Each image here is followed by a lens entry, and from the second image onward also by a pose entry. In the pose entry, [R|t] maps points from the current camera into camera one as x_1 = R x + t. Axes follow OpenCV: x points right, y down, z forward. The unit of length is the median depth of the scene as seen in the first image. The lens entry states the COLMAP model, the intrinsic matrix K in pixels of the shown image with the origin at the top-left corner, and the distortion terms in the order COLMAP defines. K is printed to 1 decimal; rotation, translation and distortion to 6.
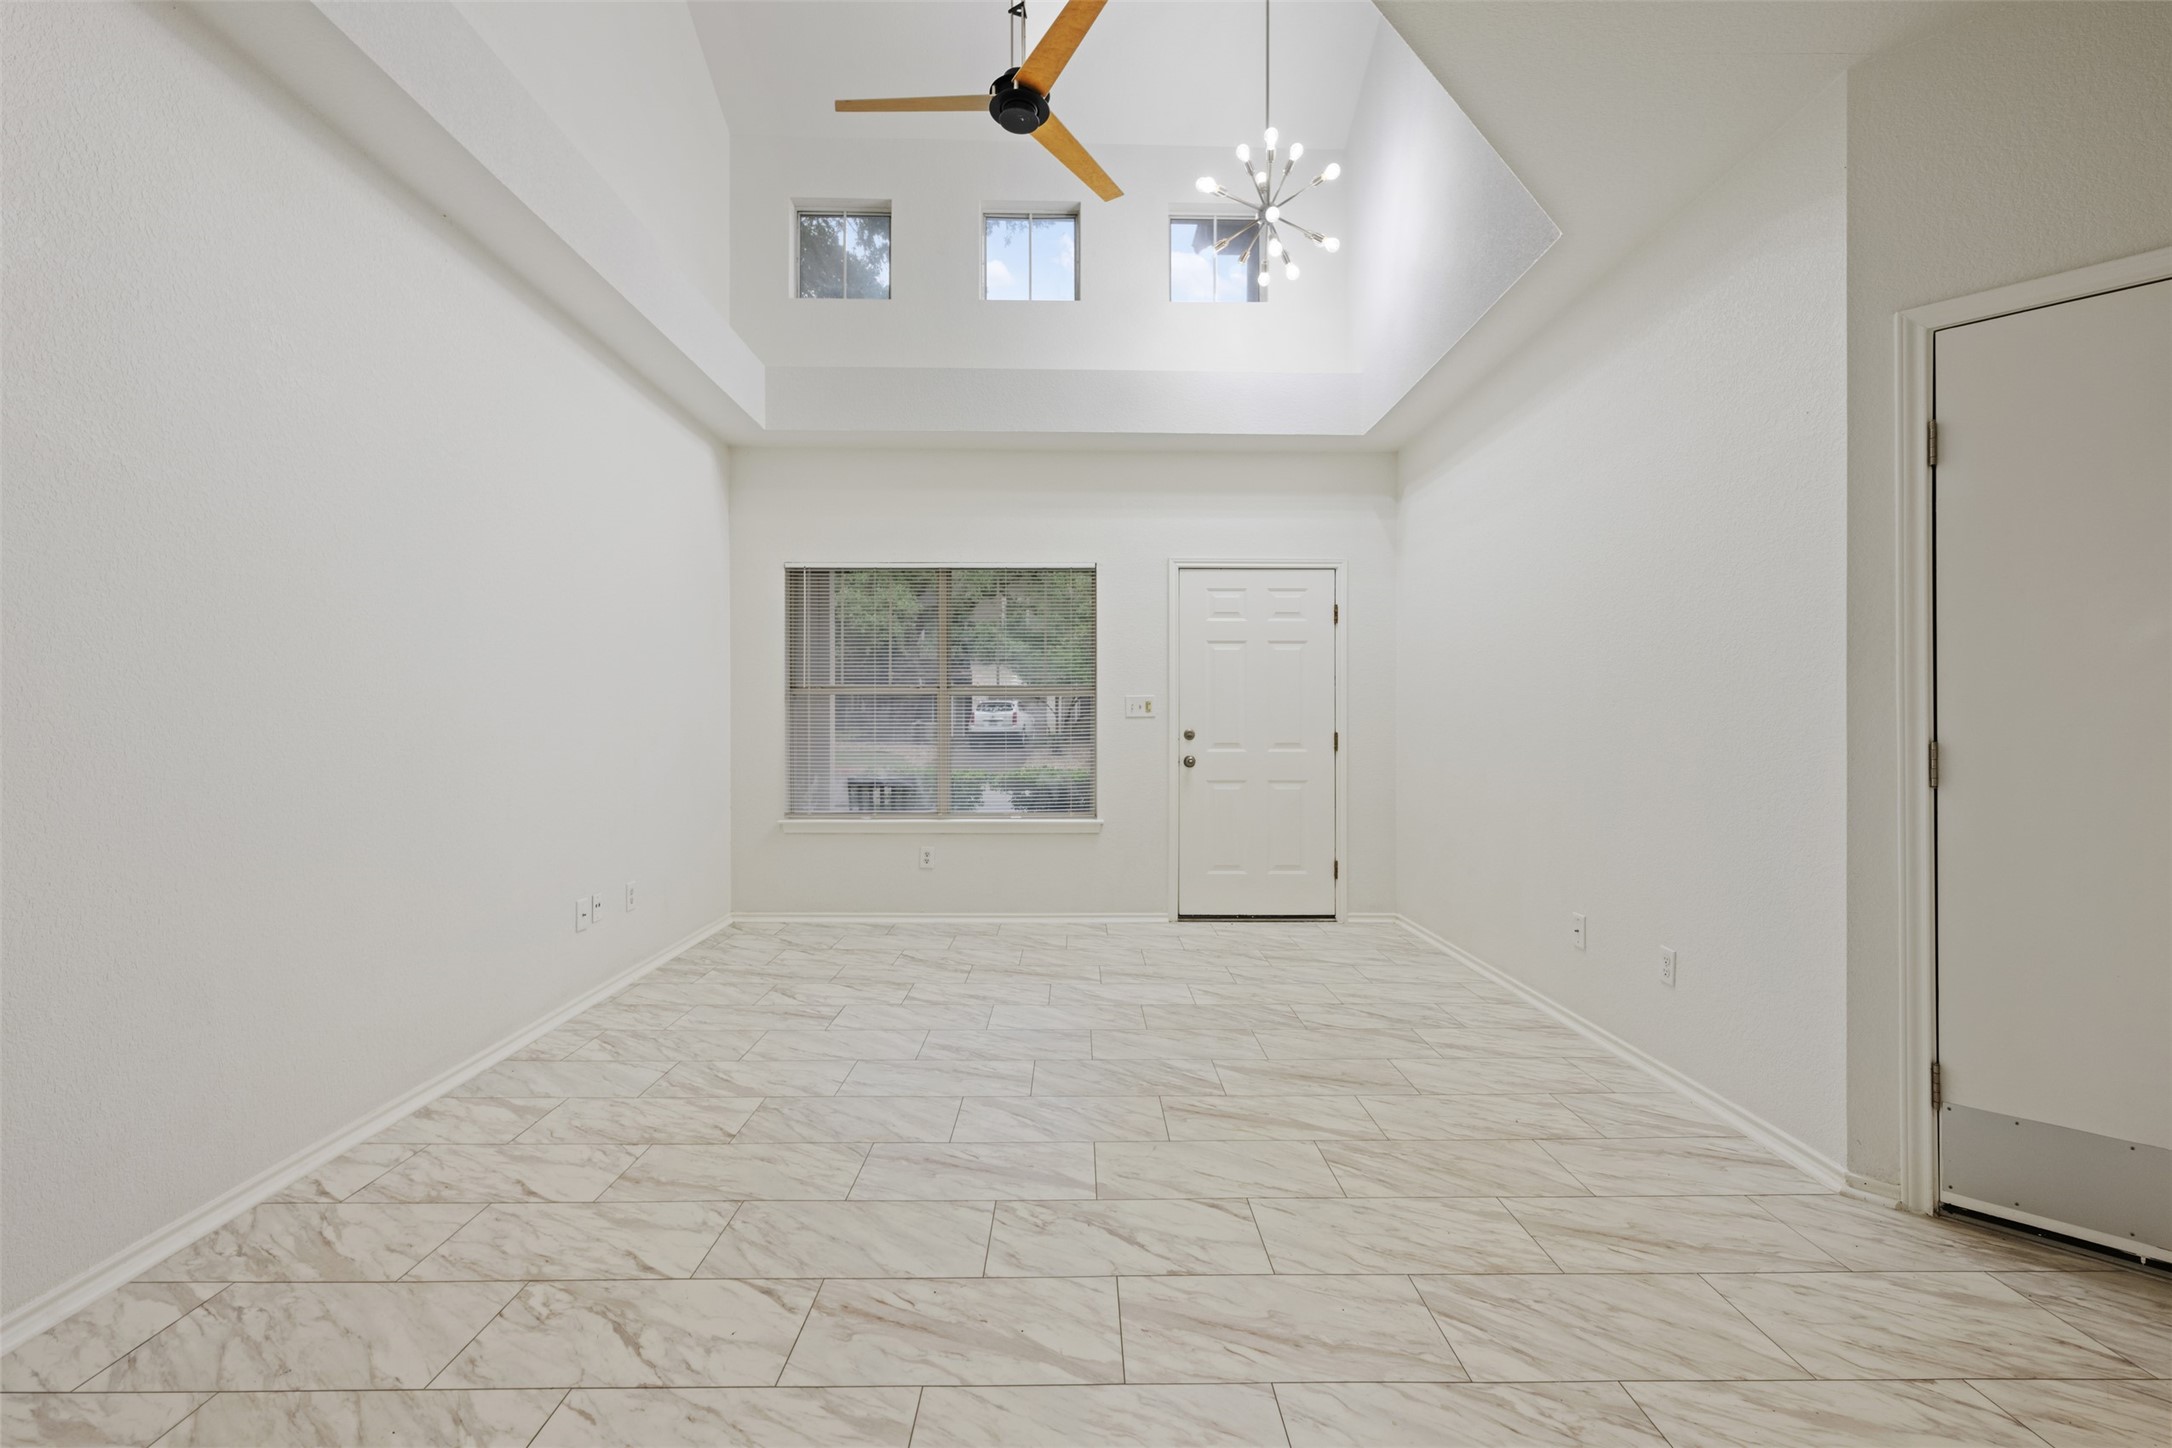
lens RADIAL K [[903.2, 0, 1075.6], [0, 903.2, 720.7], [0, 0, 1]] dist [-0.000949, -0.000370]
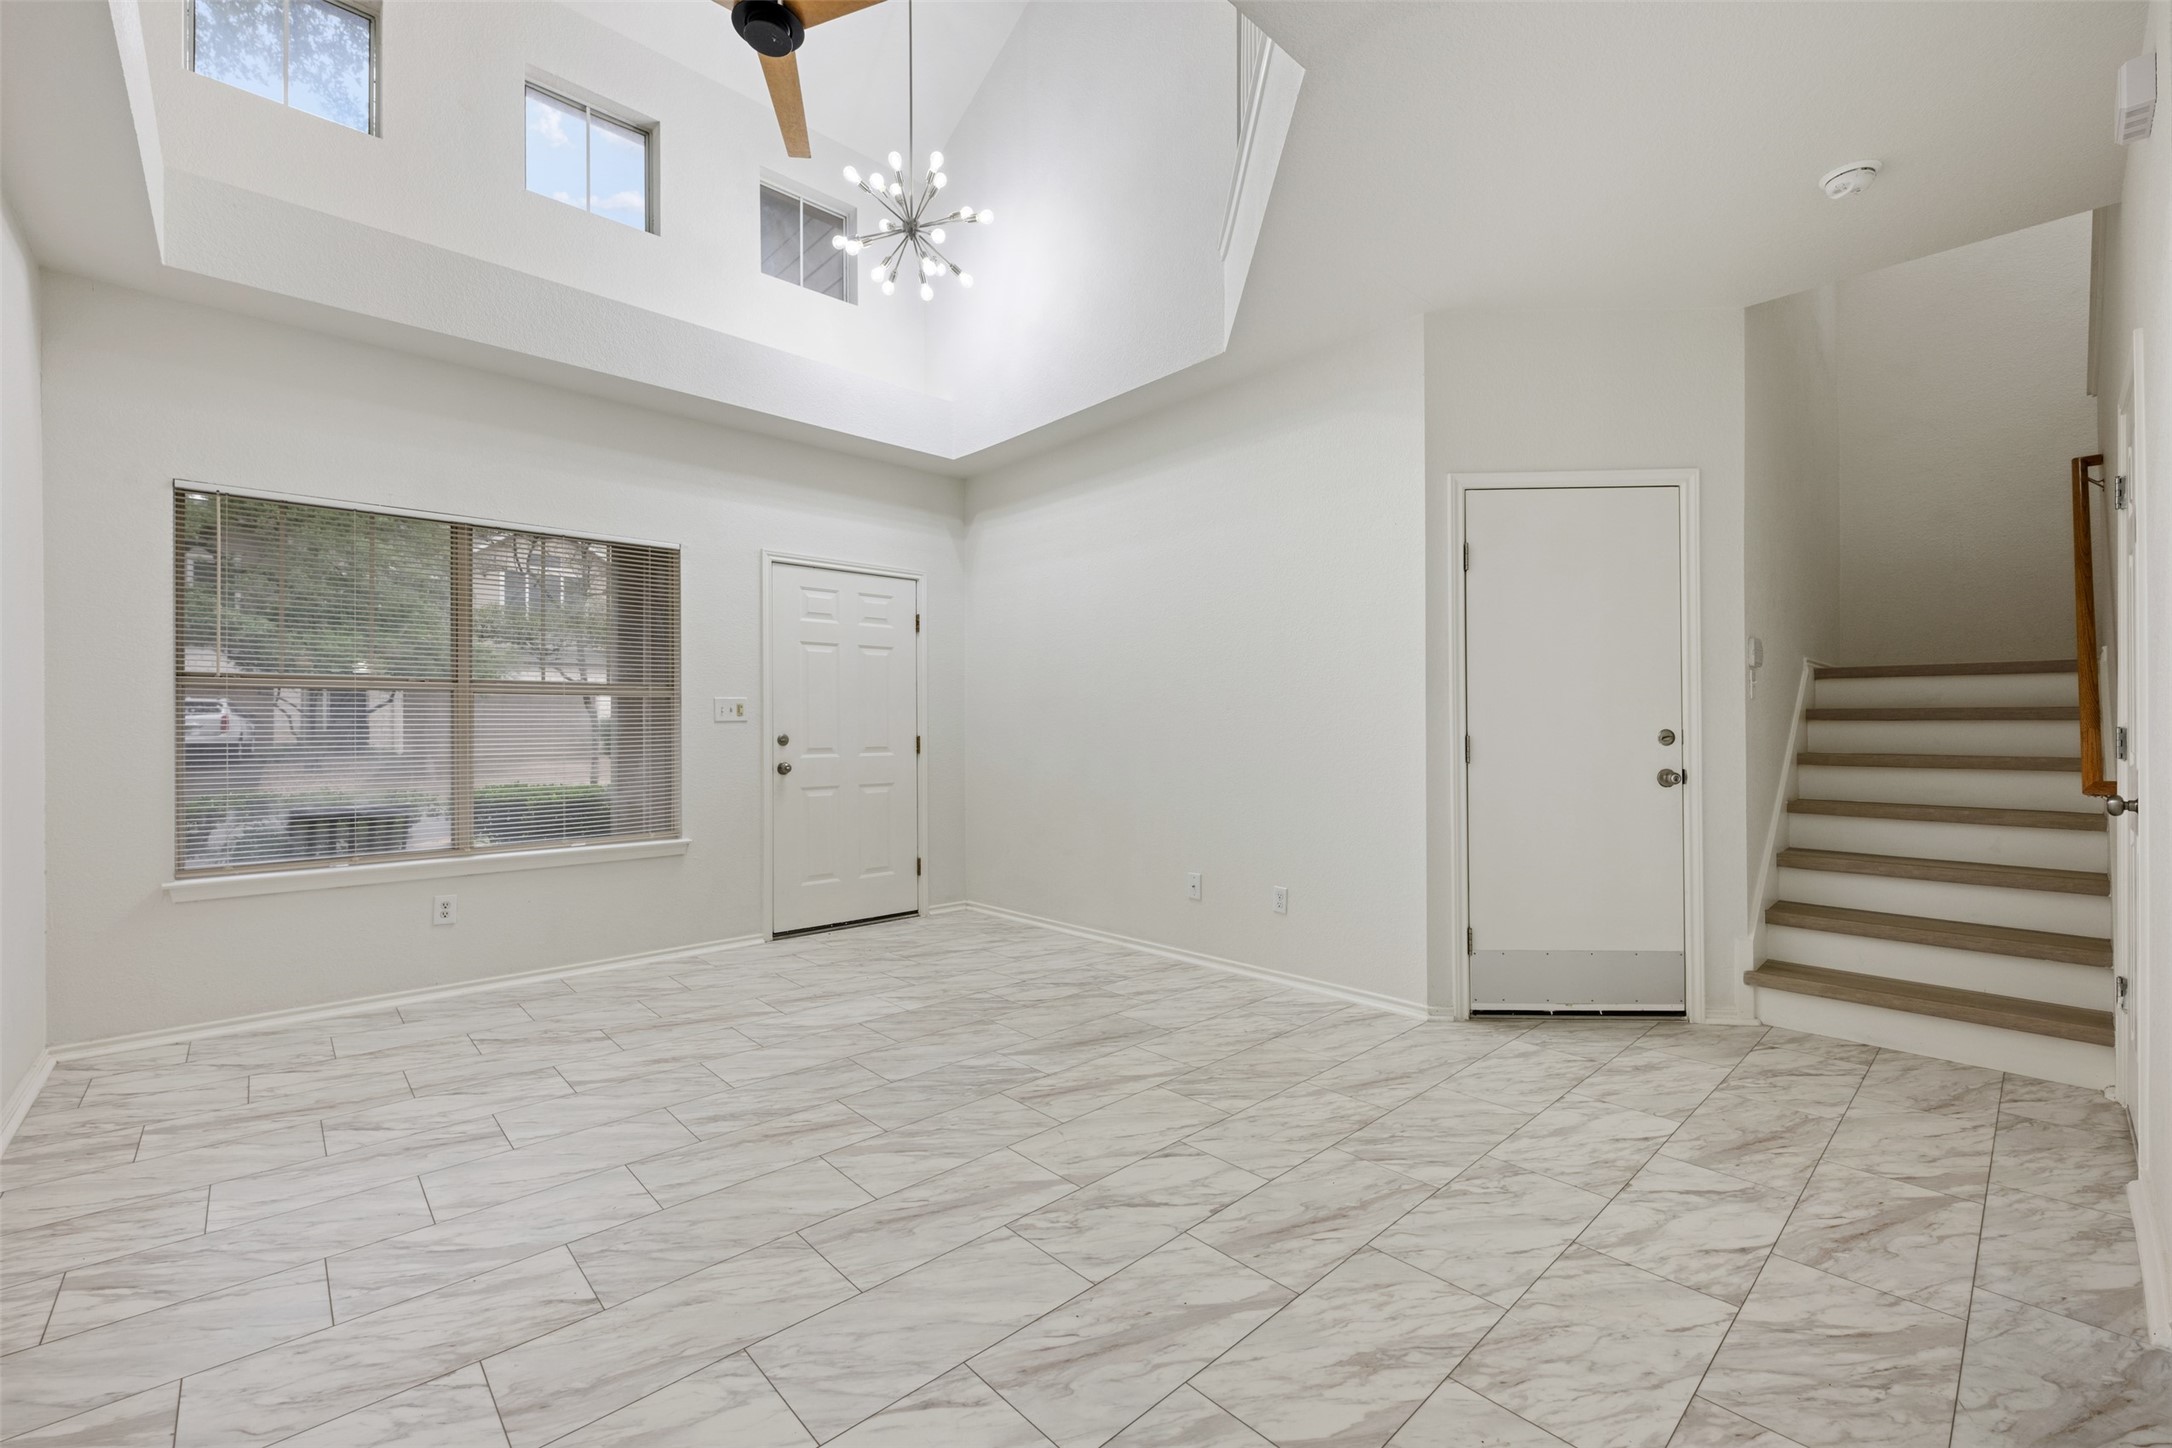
lens RADIAL K [[903.2, 0, 1080.4], [0, 903.2, 721.9], [0, 0, 1]] dist [-0.000949, -0.000370]
pose [[0.738817, -0.000112, 0.673906, -0.443693], [0.003253, 0.999989, -0.003401, 0.001707], [-0.673899, 0.004705, 0.738809, 0.157200]]
